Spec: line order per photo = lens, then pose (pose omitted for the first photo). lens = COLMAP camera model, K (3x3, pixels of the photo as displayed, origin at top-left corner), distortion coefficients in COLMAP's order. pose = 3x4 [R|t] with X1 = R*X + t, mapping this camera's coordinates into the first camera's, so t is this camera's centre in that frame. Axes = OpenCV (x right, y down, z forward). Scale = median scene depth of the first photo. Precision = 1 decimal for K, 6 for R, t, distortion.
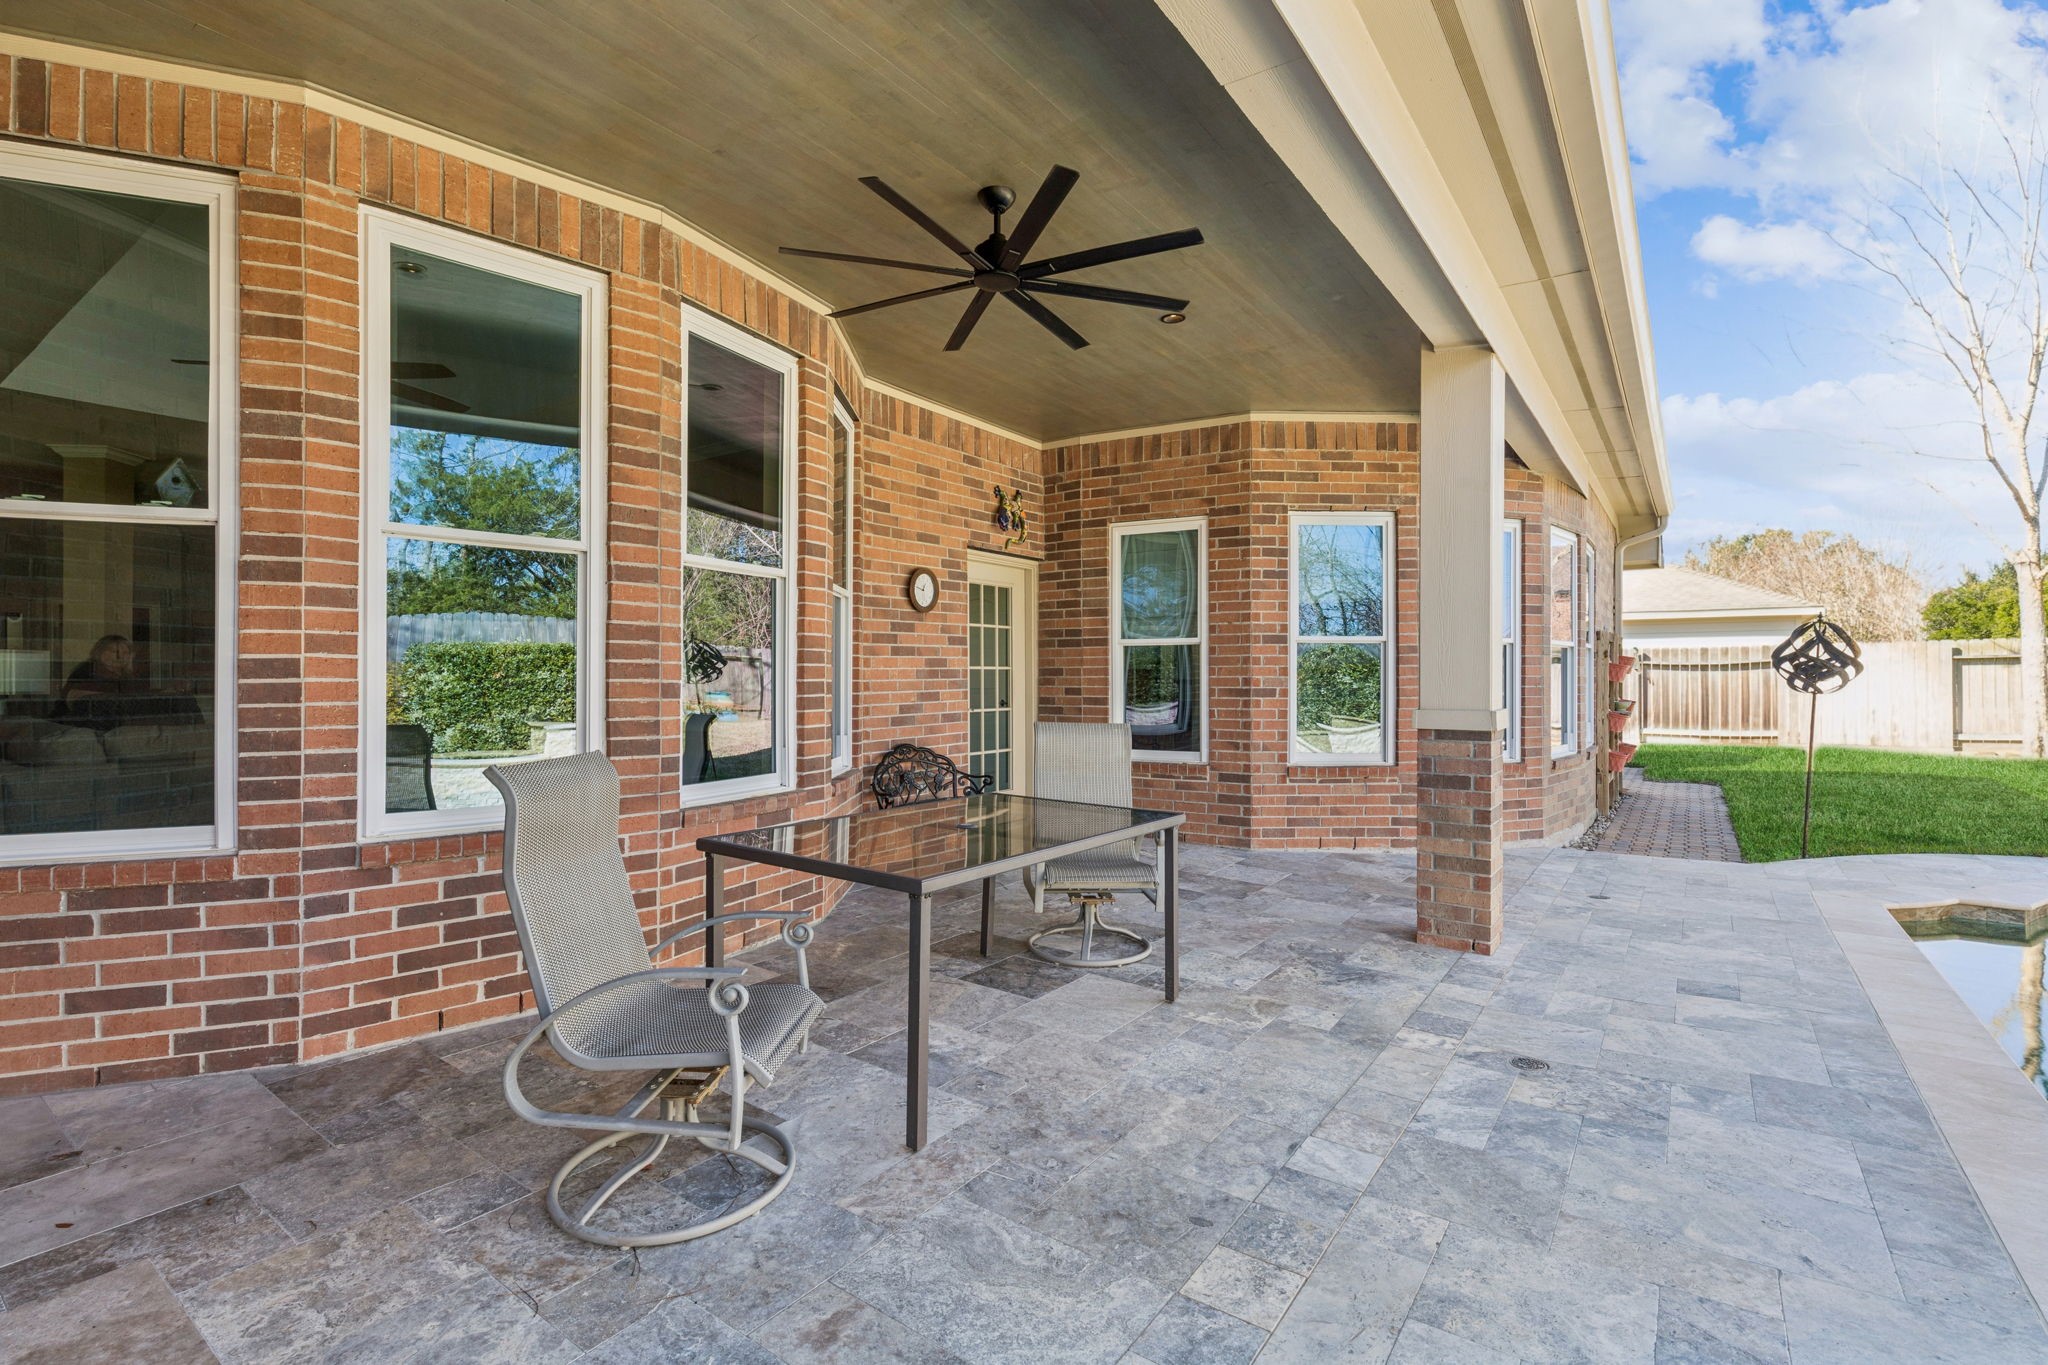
lens RADIAL K [[943.2, 0, 1021.7], [0, 943.2, 680.9], [0, 0, 1]] dist [0.012188, -0.001255]
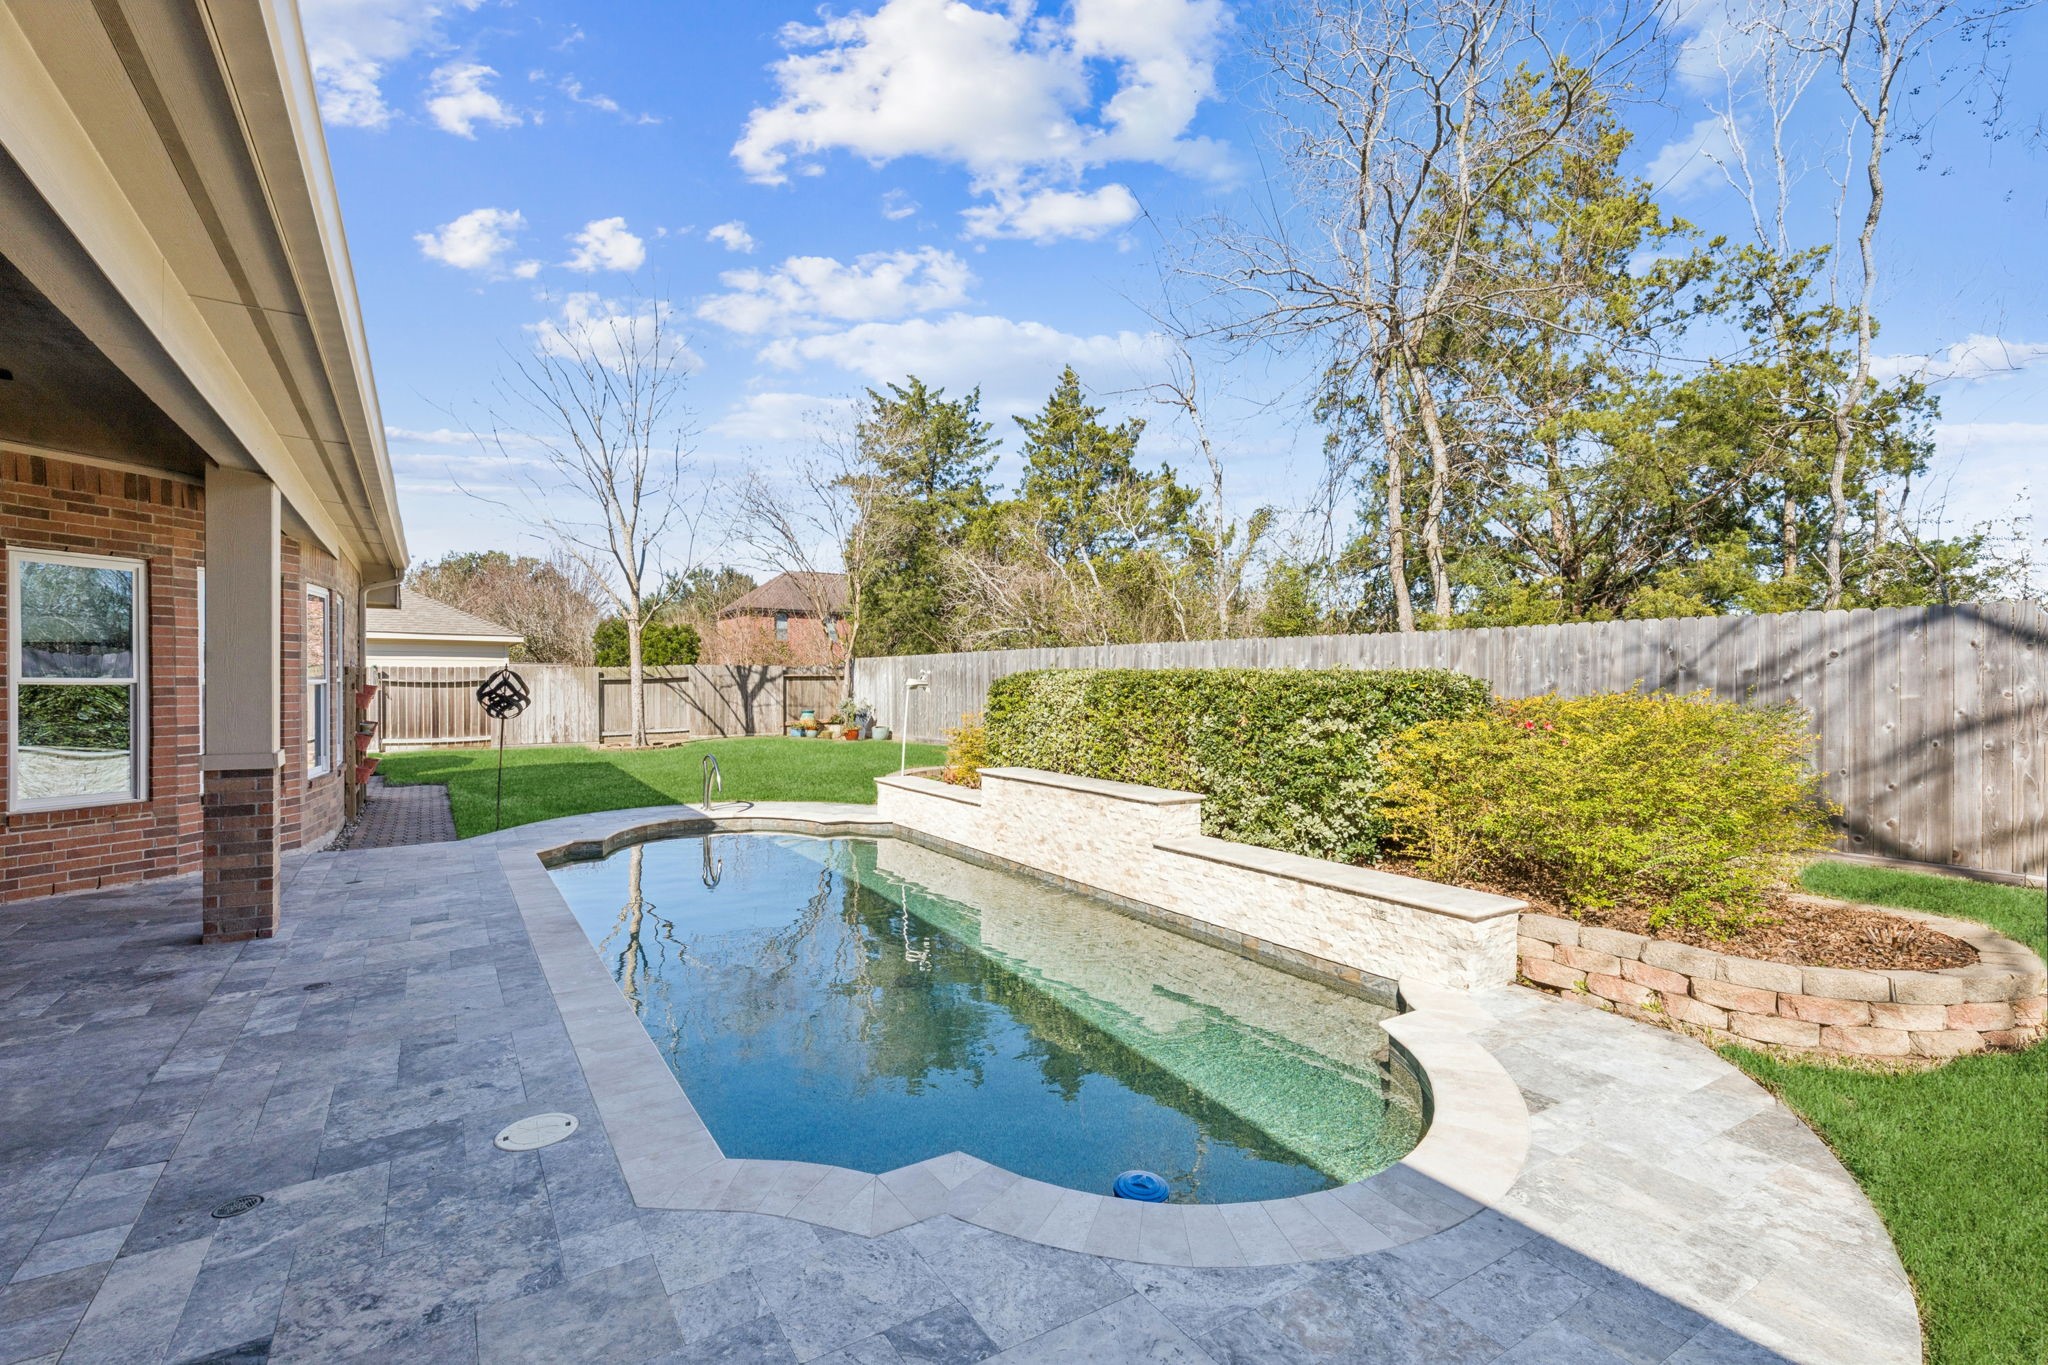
lens RADIAL K [[943.2, 0, 1030.4], [0, 943.2, 685.5], [0, 0, 1]] dist [0.012188, -0.001255]
pose [[0.378674, -0.003177, 0.925525, -0.215311], [-0.001120, 0.999992, 0.003891, -0.044692], [-0.925529, -0.002510, 0.378667, -0.313384]]
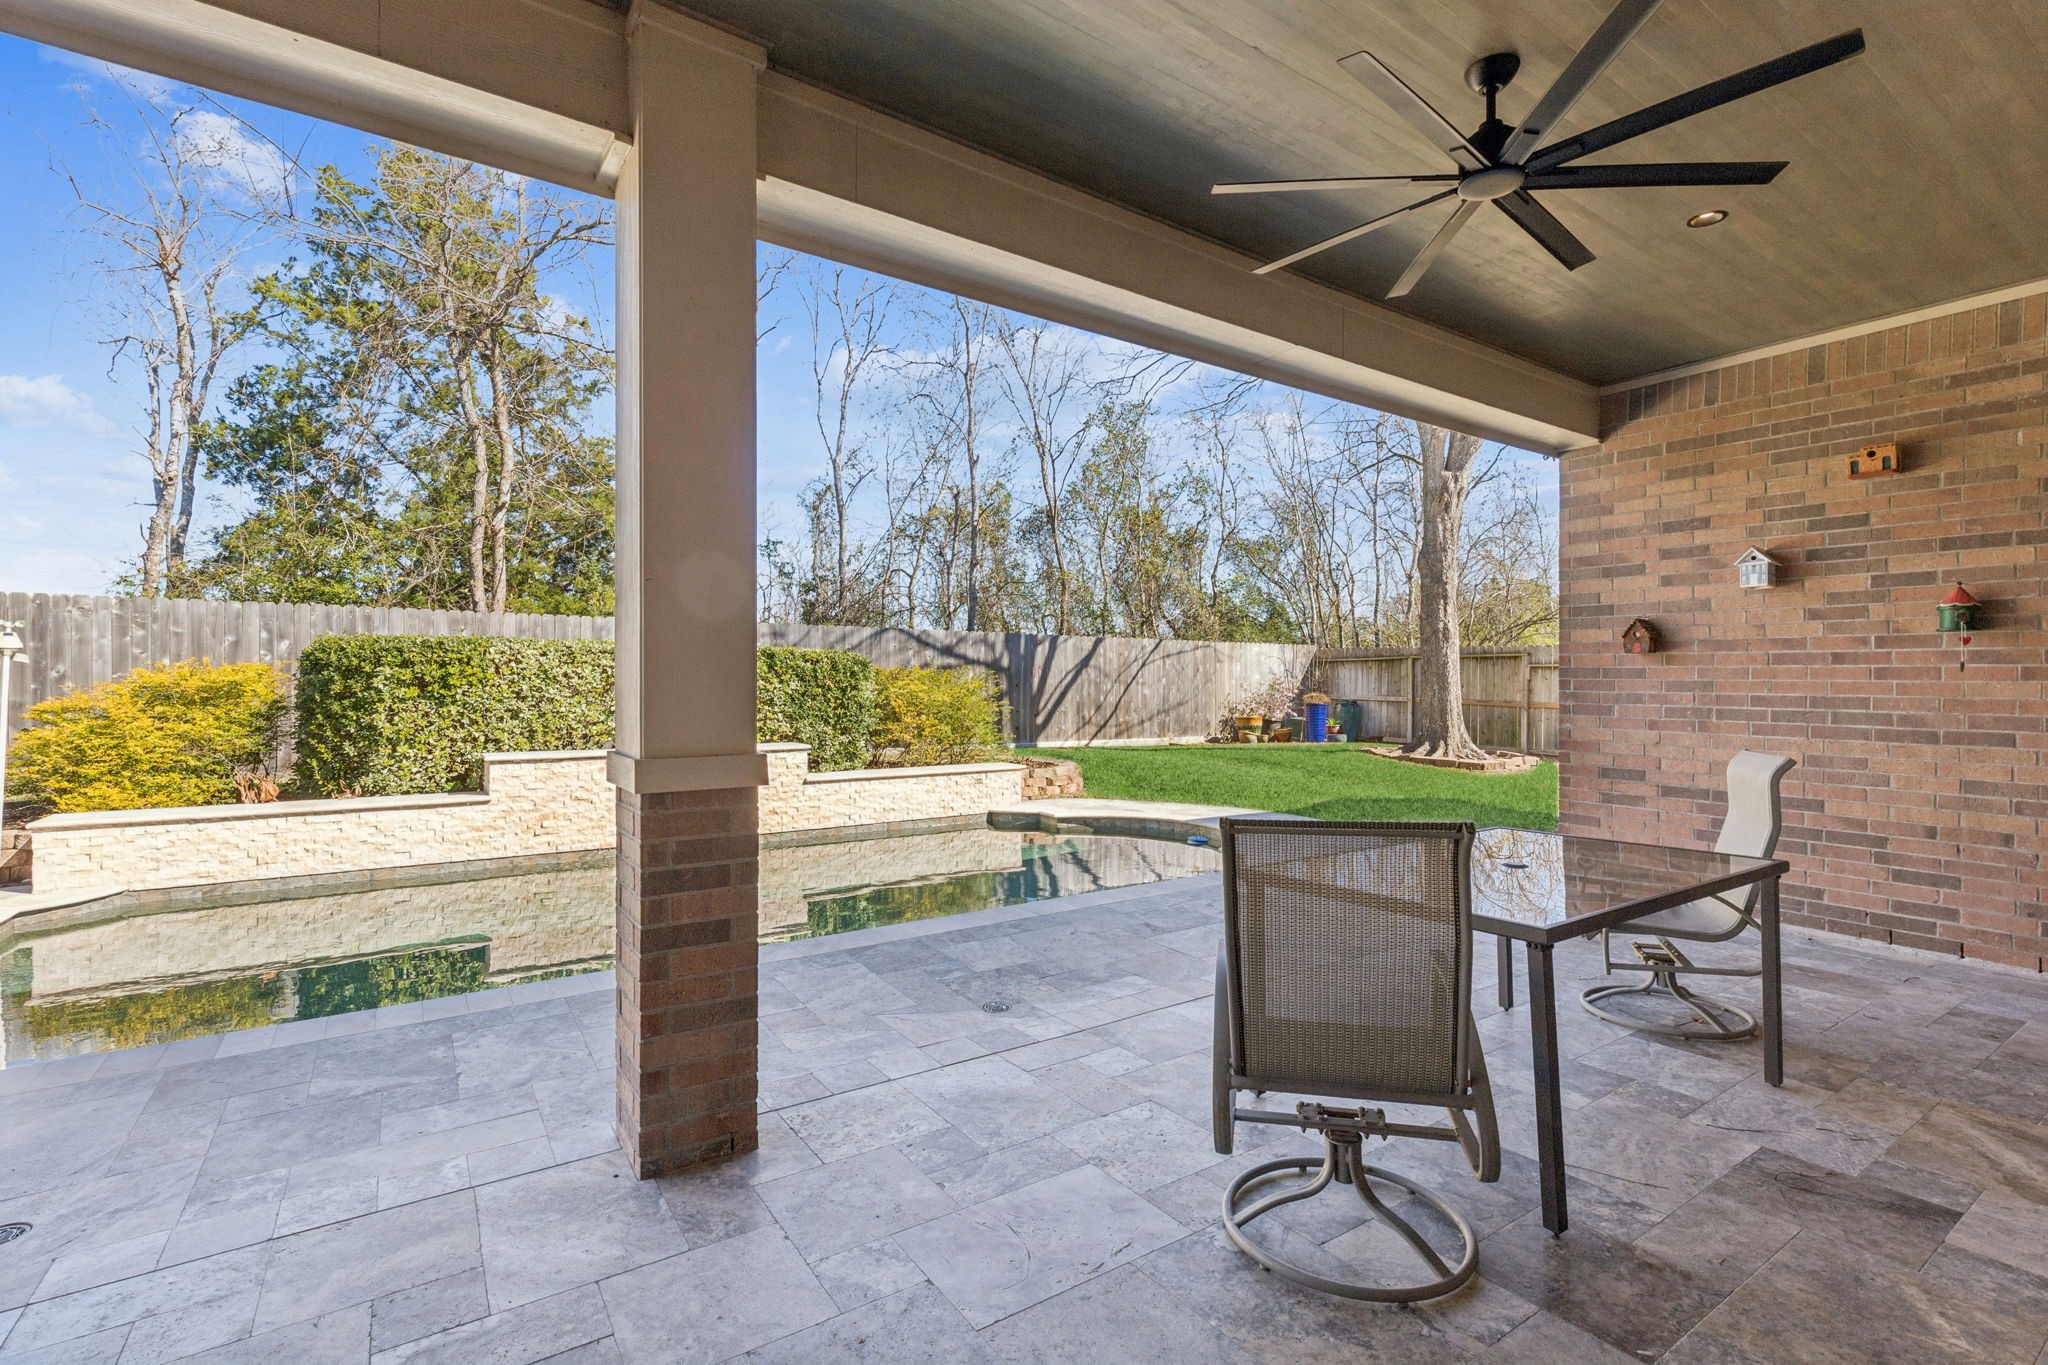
lens RADIAL K [[943.2, 0, 1027.5], [0, 943.2, 675.2], [0, 0, 1]] dist [0.012188, -0.001255]
pose [[-0.937853, -0.002808, 0.347023, 0.027340], [-0.003228, 0.999995, -0.000633, -0.018223], [-0.347019, -0.001714, -0.937857, 1.017399]]
